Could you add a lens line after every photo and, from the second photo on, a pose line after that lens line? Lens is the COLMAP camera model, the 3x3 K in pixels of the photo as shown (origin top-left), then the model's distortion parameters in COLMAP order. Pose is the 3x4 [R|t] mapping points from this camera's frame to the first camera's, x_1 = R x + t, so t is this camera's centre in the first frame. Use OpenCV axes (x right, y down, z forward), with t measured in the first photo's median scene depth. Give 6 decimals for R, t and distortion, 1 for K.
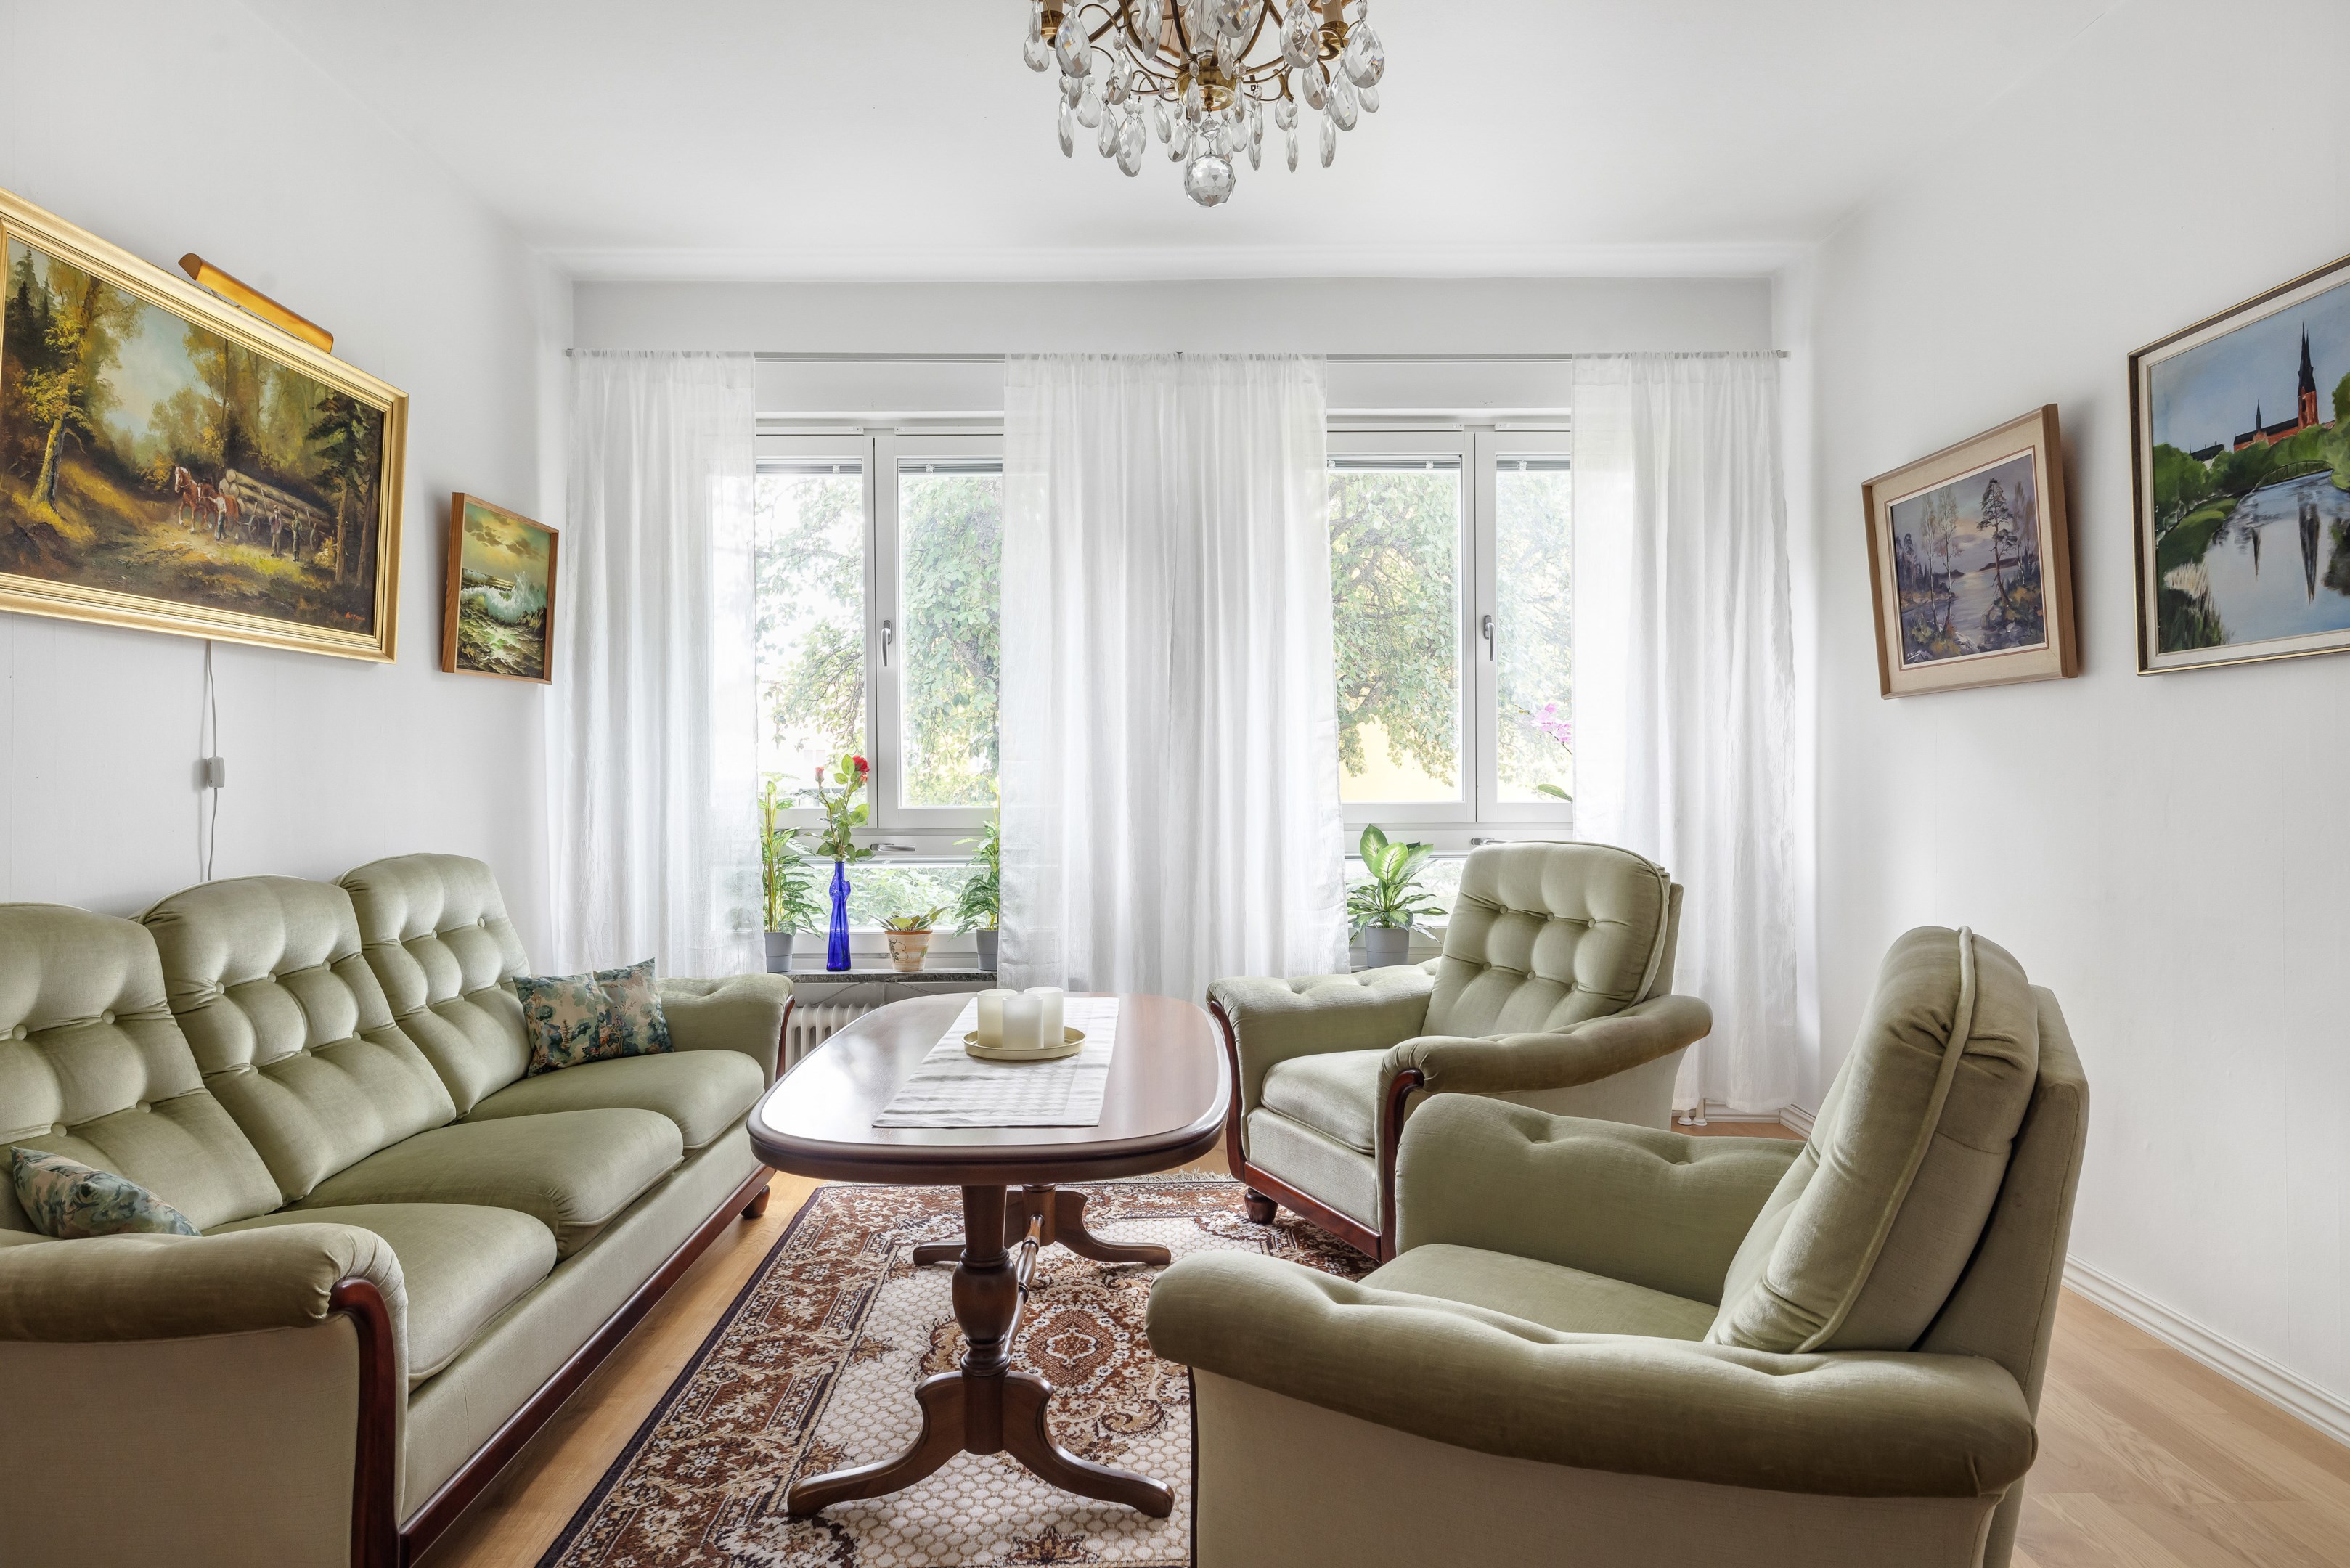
lens RADIAL K [[1337.0, 0, 1170.0], [0, 1337.0, 768.5], [0, 0, 1]] dist [0.001834, 0.000711]
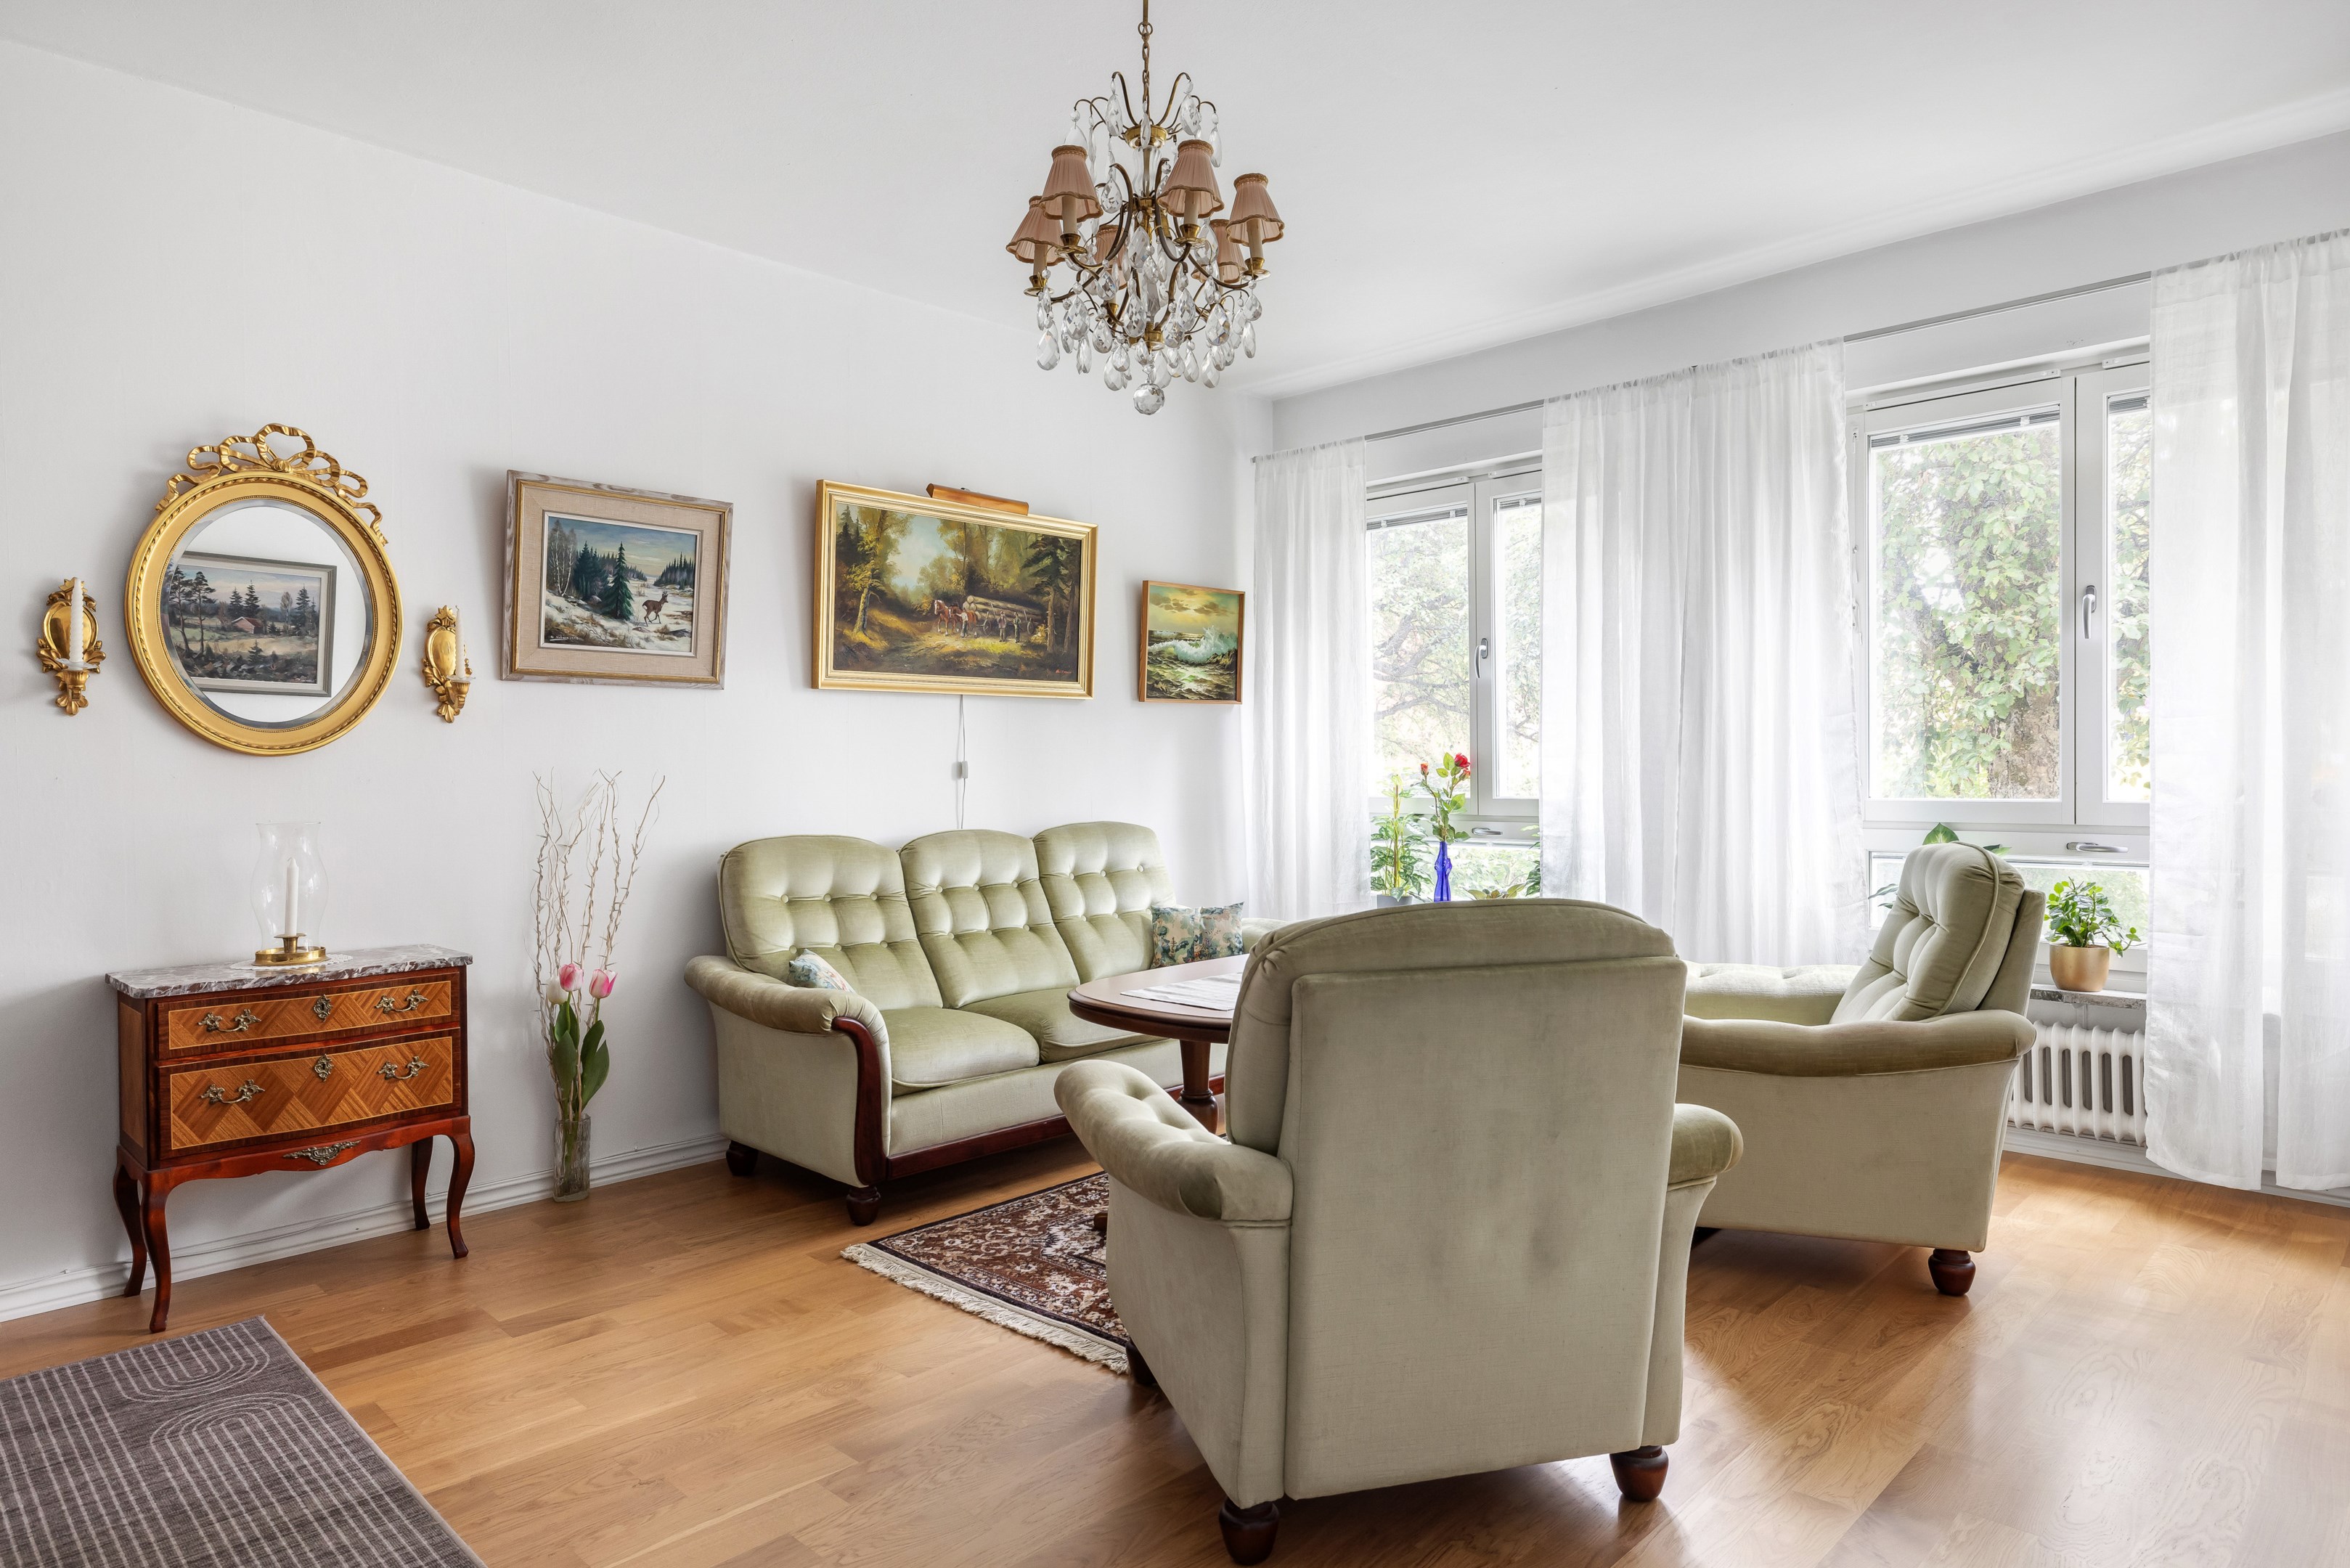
lens RADIAL K [[1373.3, 0, 1175.0], [0, 1373.3, 784.0], [0, 0, 1]] dist [0.000689, 0.000559]
pose [[0.712090, 0.007203, -0.702051, 0.652423], [0.005742, 0.999854, 0.016083, -0.005249], [0.702064, -0.015483, 0.711945, -0.076523]]
